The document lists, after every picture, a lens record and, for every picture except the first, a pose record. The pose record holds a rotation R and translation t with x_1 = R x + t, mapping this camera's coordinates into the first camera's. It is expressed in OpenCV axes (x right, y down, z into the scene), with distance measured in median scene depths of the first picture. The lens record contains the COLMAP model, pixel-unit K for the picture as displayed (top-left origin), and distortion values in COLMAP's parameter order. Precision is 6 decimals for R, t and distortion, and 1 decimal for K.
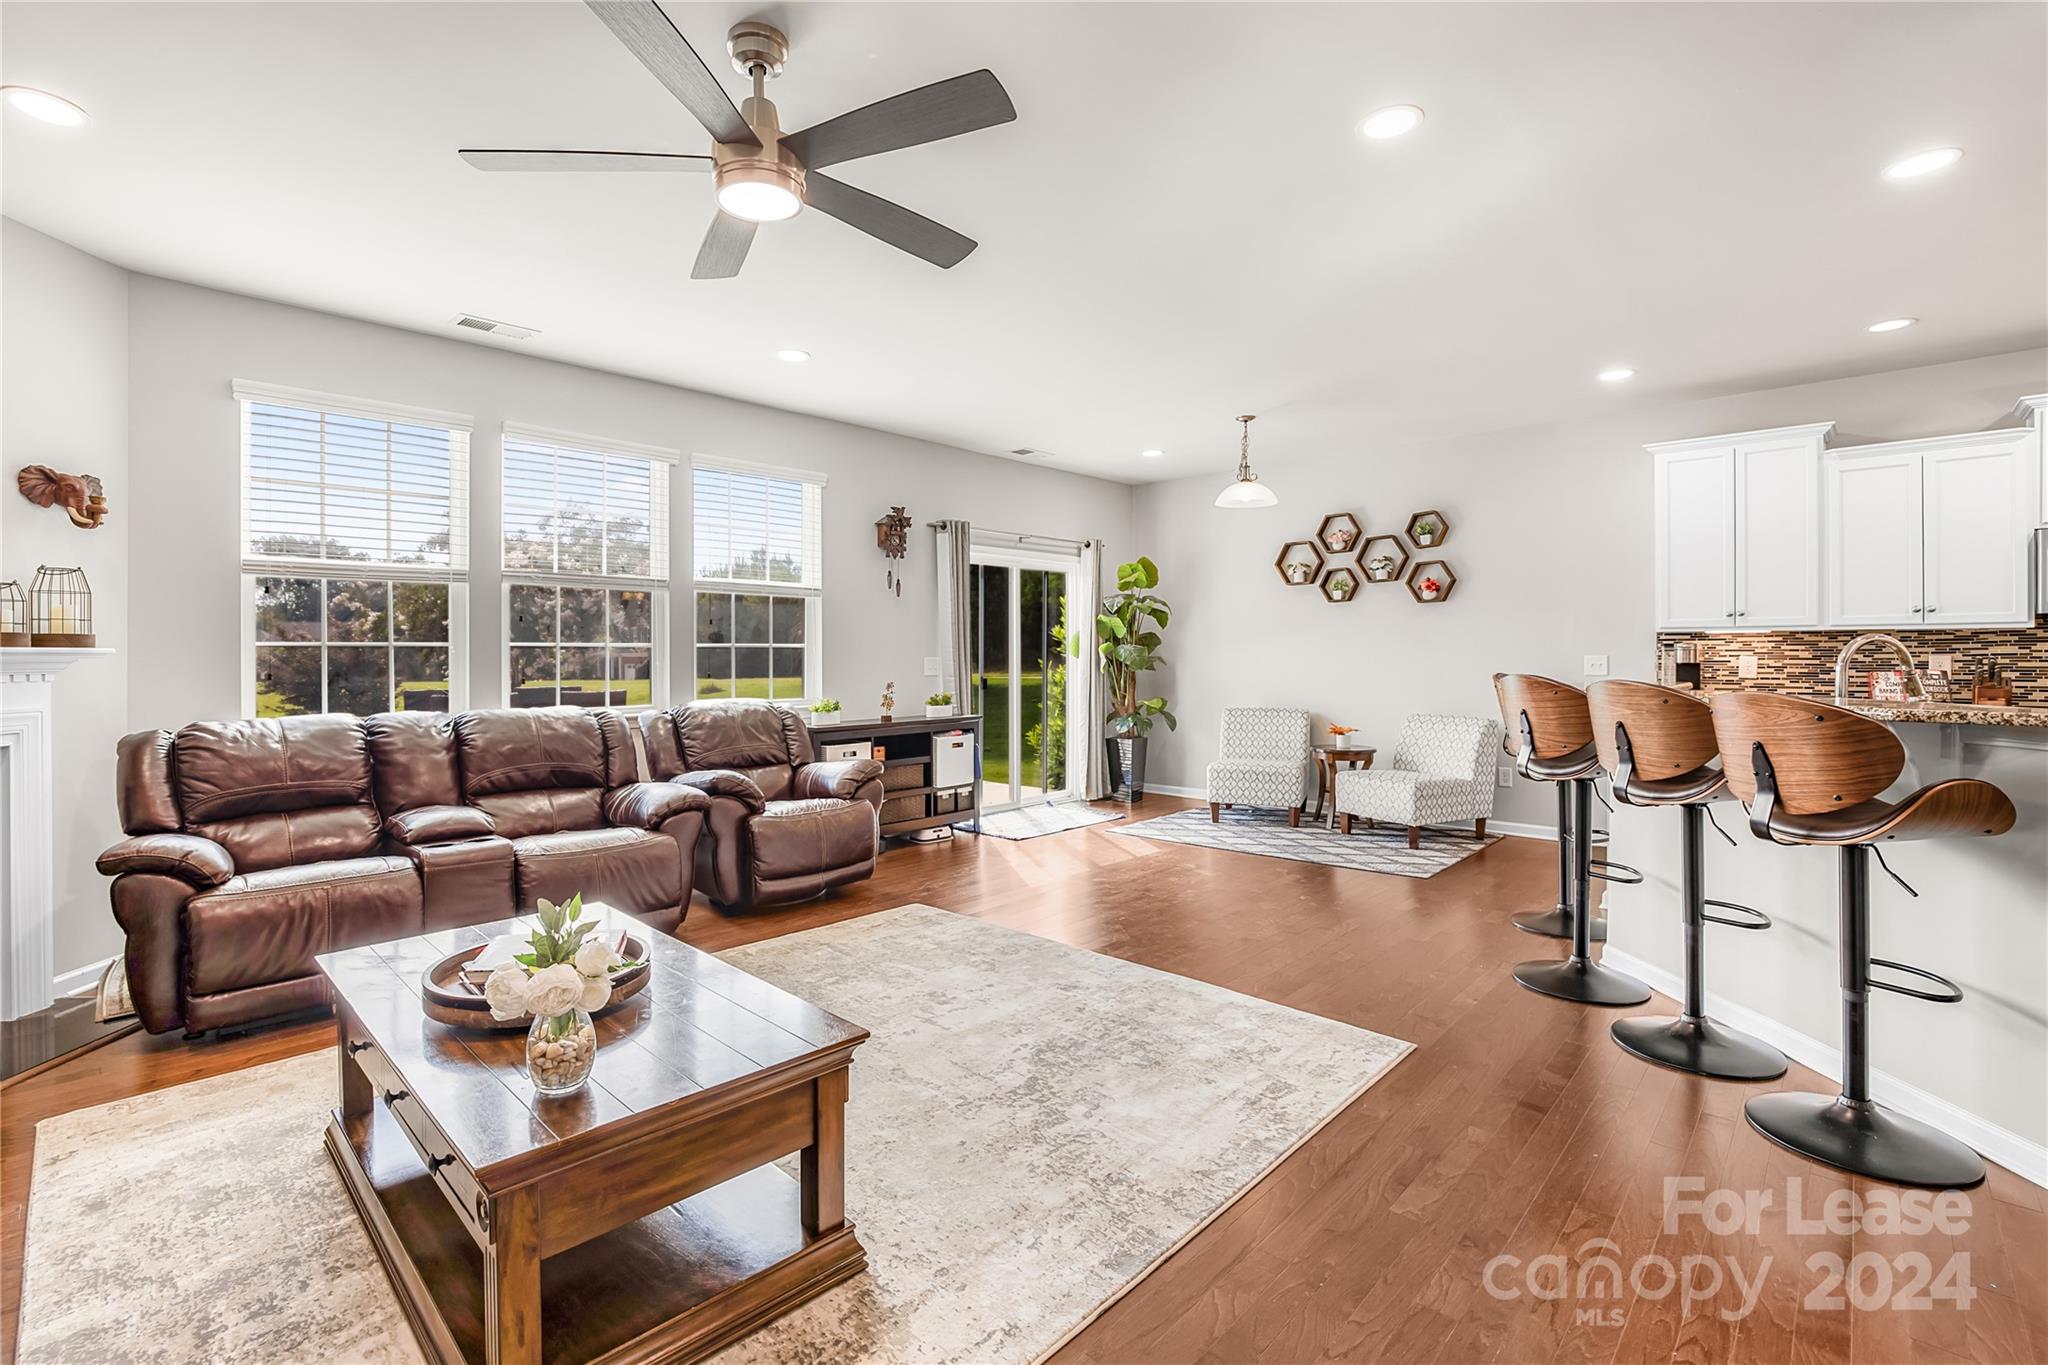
lens RADIAL K [[933.0, 0, 977.9], [0, 933.0, 651.8], [0, 0, 1]] dist [-0.028878, 0.000219]
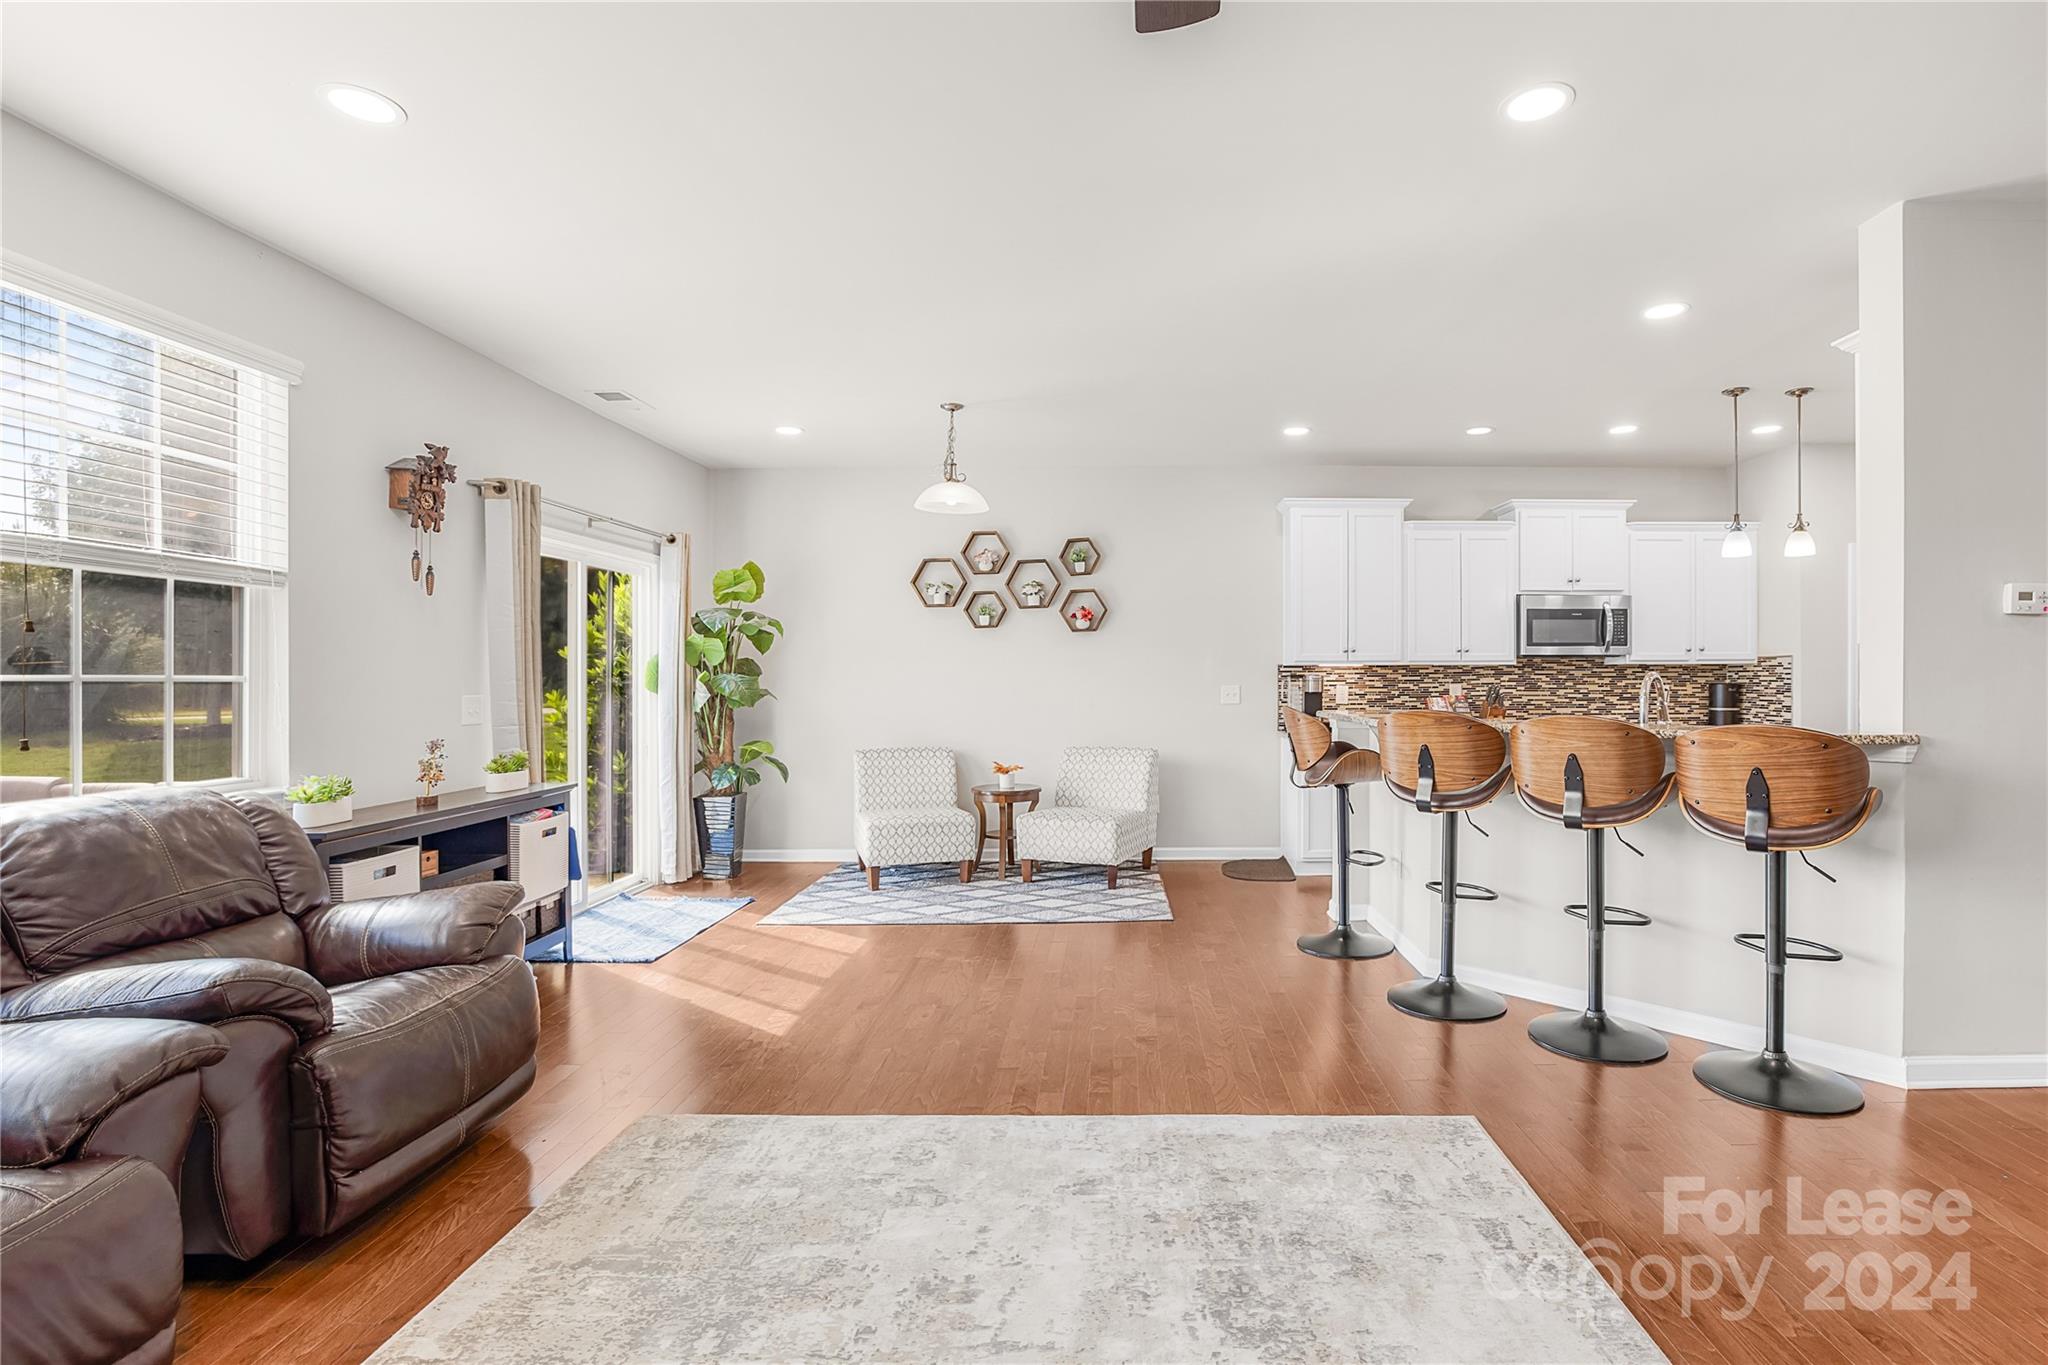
lens RADIAL K [[956.2, 0, 1122.6], [0, 956.2, 671.8], [0, 0, 1]] dist [-0.047719, 0.018304]
pose [[0.705191, 0.002450, 0.709013, -0.208465], [0.000993, 0.999990, -0.004443, -0.006973], [-0.709016, 0.003837, 0.705182, 0.274908]]
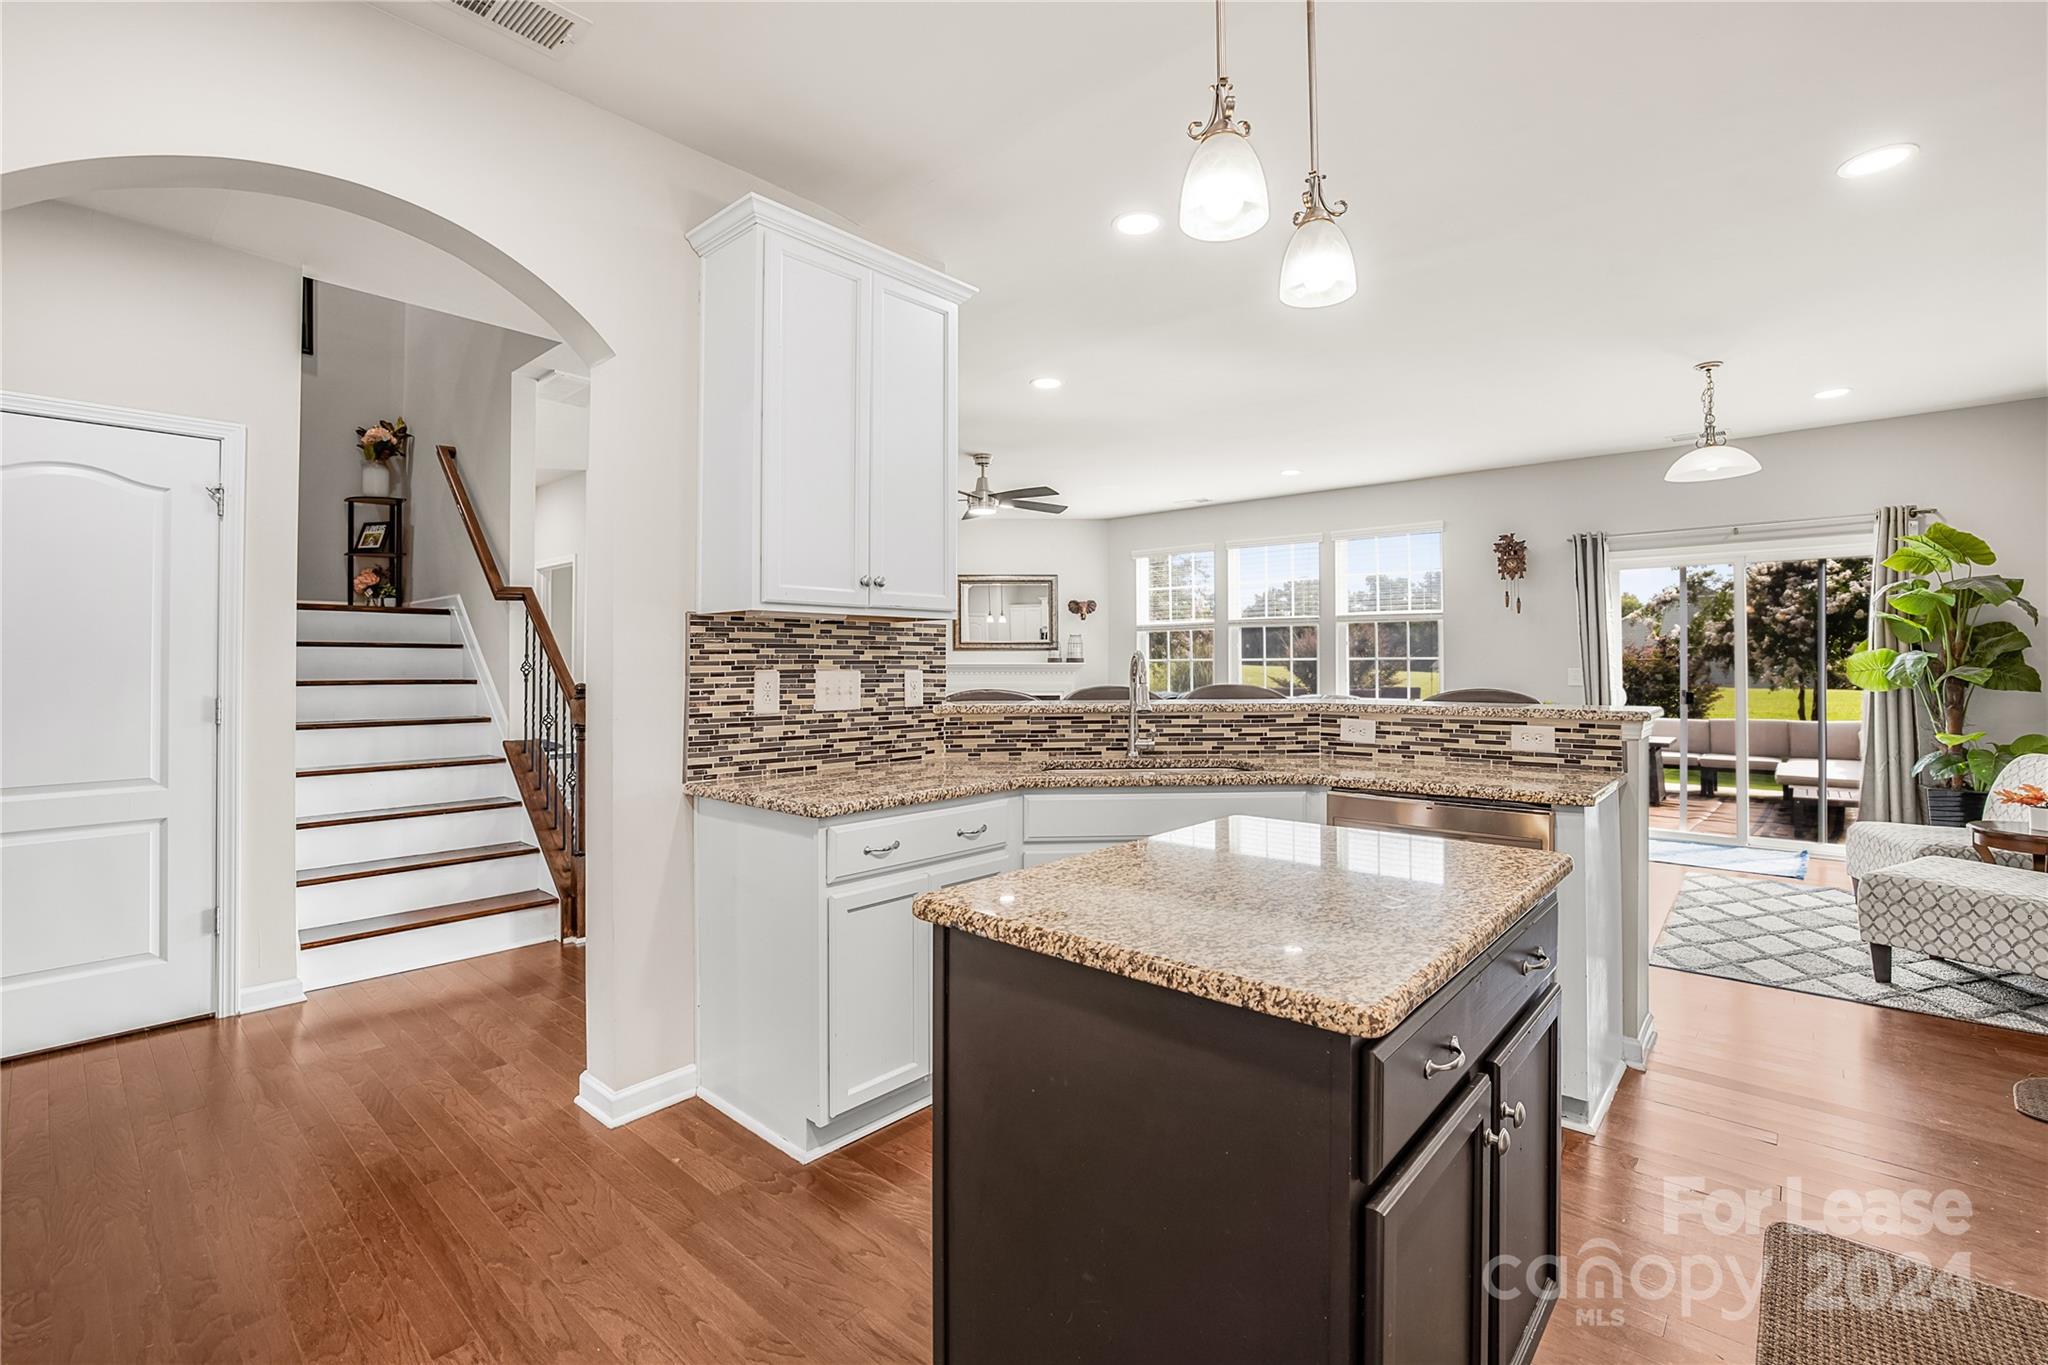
lens RADIAL K [[902.5, 0, 1009.5], [0, 902.5, 677.6], [0, 0, 1]] dist [-0.042654, 0.015059]
pose [[0.059503, 0.012925, -0.998144, 0.996518], [0.002974, 0.999909, 0.013125, 0.002098], [0.998224, -0.003750, 0.059460, 0.346088]]
